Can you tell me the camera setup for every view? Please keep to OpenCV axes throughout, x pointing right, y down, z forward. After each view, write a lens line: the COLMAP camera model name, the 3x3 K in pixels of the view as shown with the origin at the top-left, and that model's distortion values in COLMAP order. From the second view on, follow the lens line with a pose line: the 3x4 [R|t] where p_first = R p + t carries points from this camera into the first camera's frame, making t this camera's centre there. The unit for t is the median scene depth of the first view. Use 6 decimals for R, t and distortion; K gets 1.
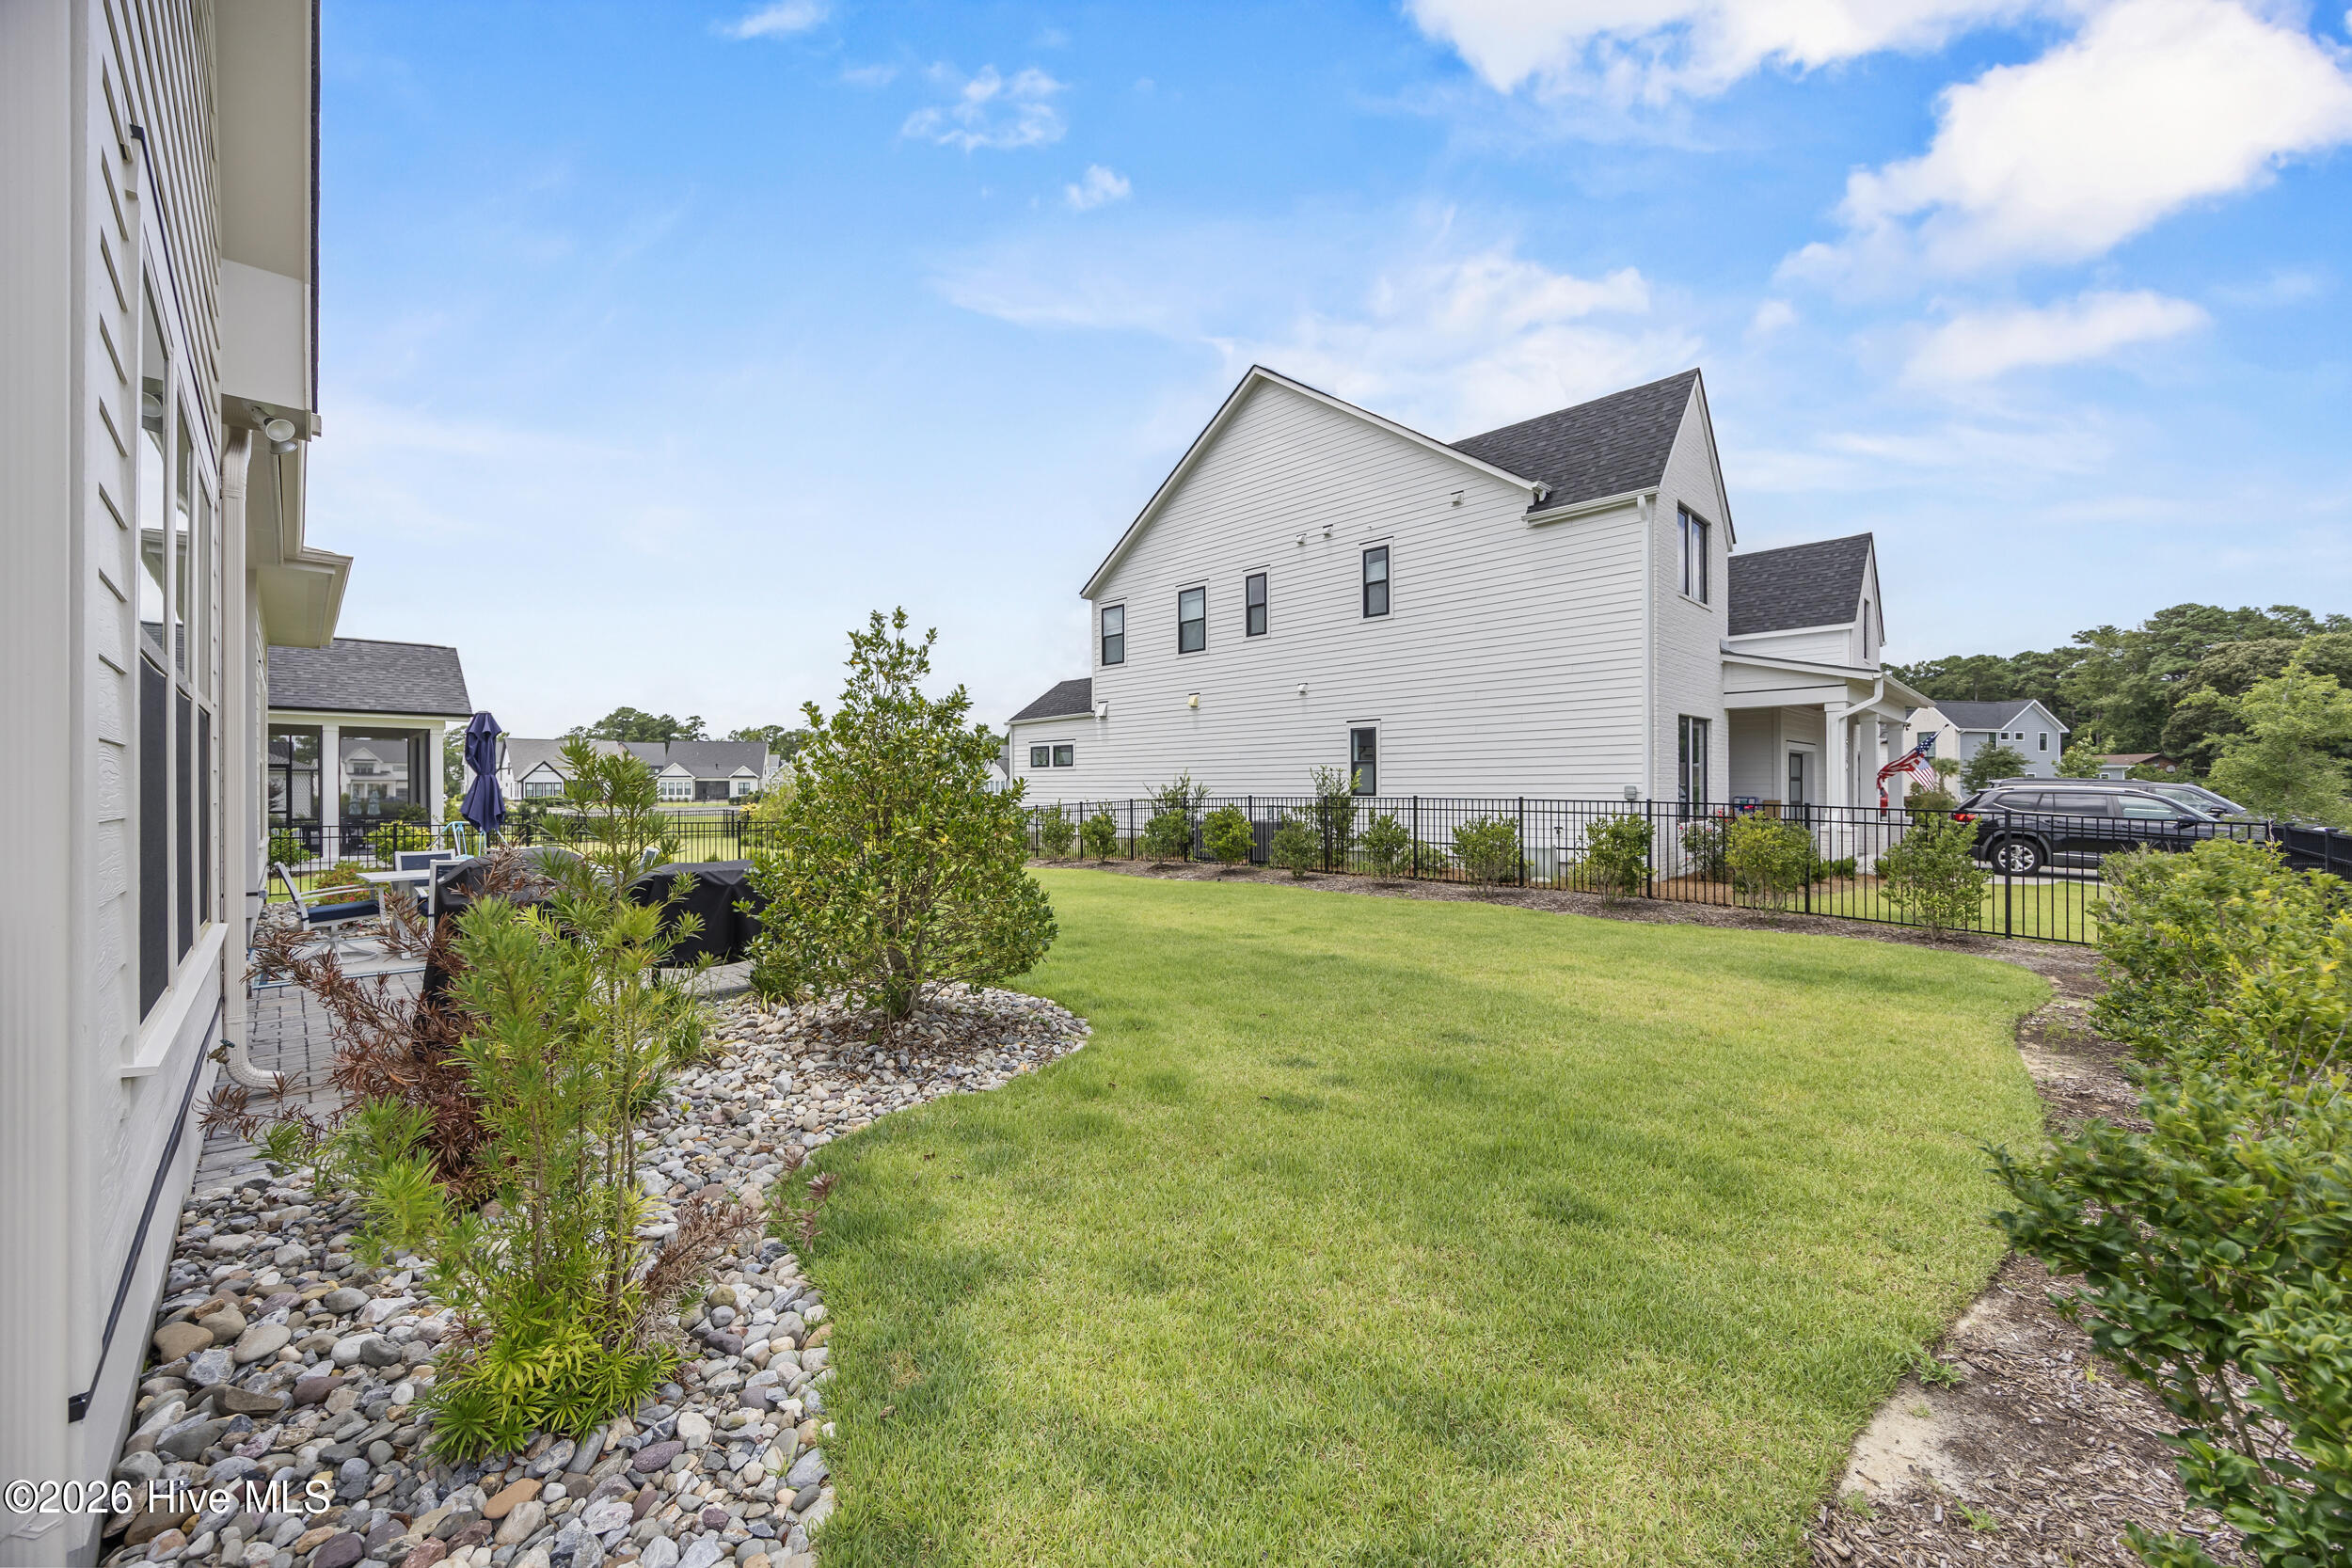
lens RADIAL K [[903.1, 0, 1180.4], [0, 903.1, 783.5], [0, 0, 1]] dist [0.000925, 0.000123]
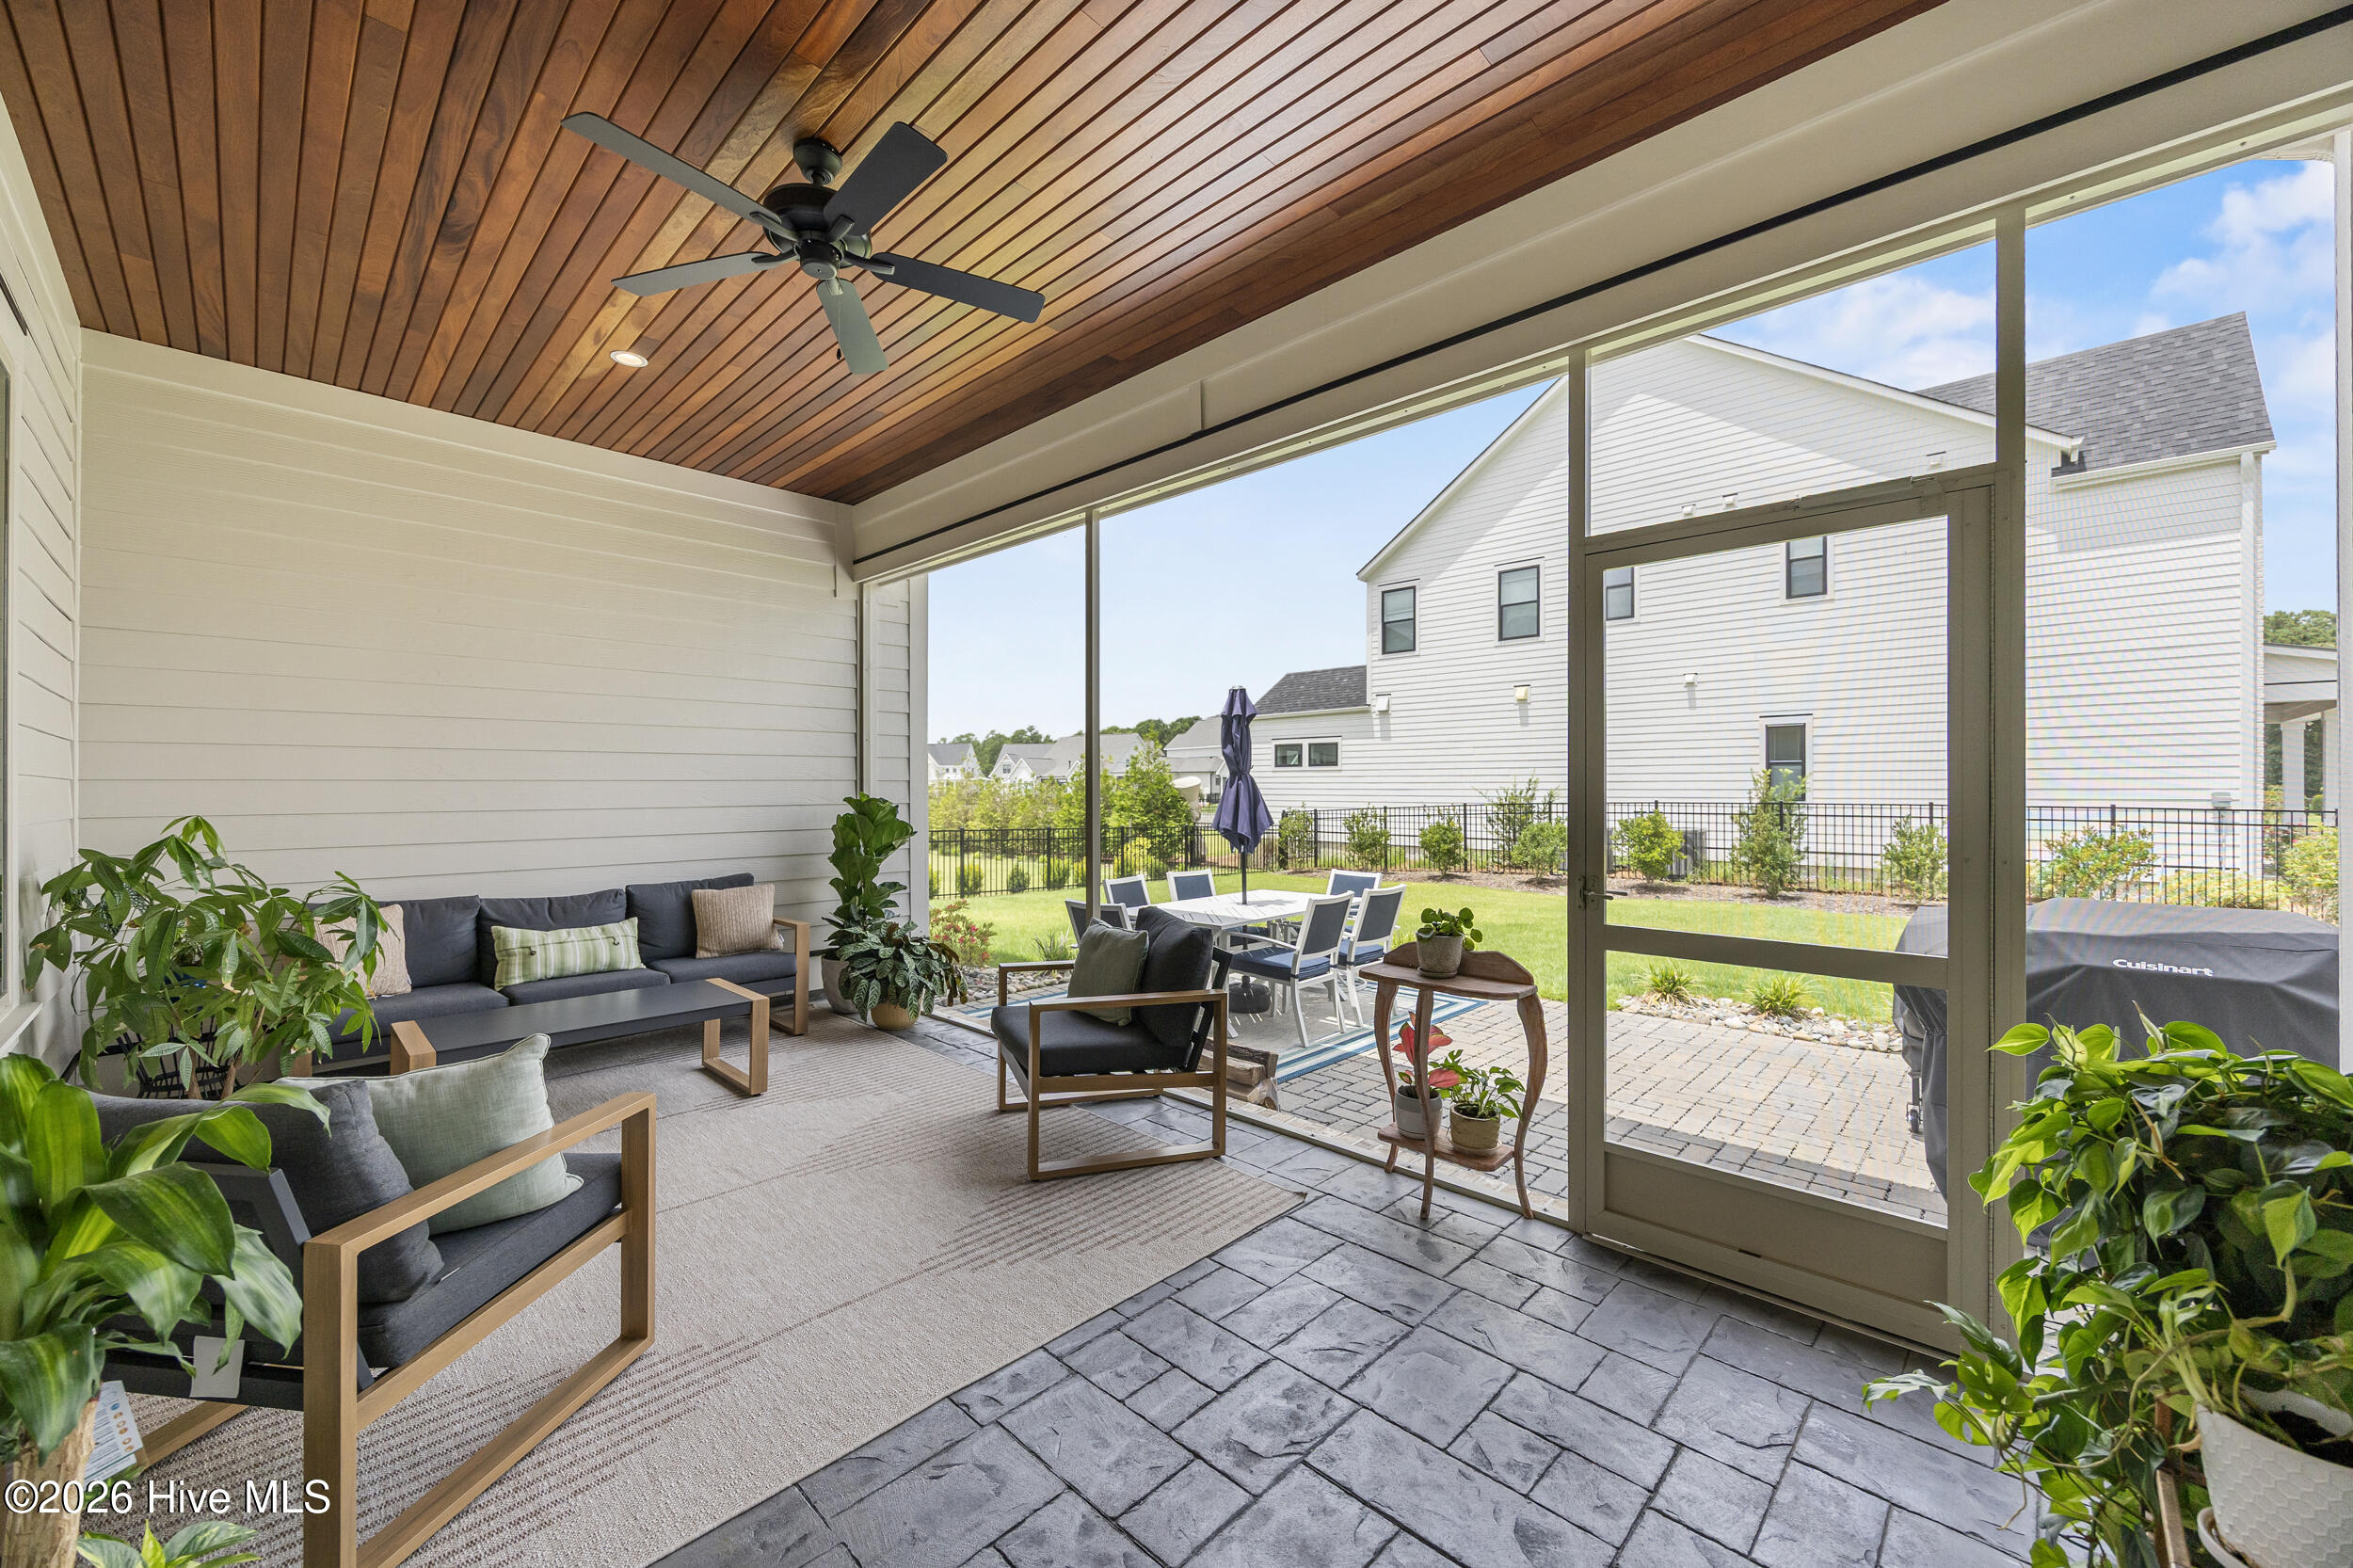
lens RADIAL K [[903.6, 0, 1173.3], [0, 903.6, 791.6], [0, 0, 1]] dist [0.000925, 0.000123]
pose [[0.999379, 0.002166, 0.035173, -0.349498], [-0.002530, 0.999944, 0.010292, -0.002807], [-0.035148, -0.010374, 0.999328, 0.116054]]
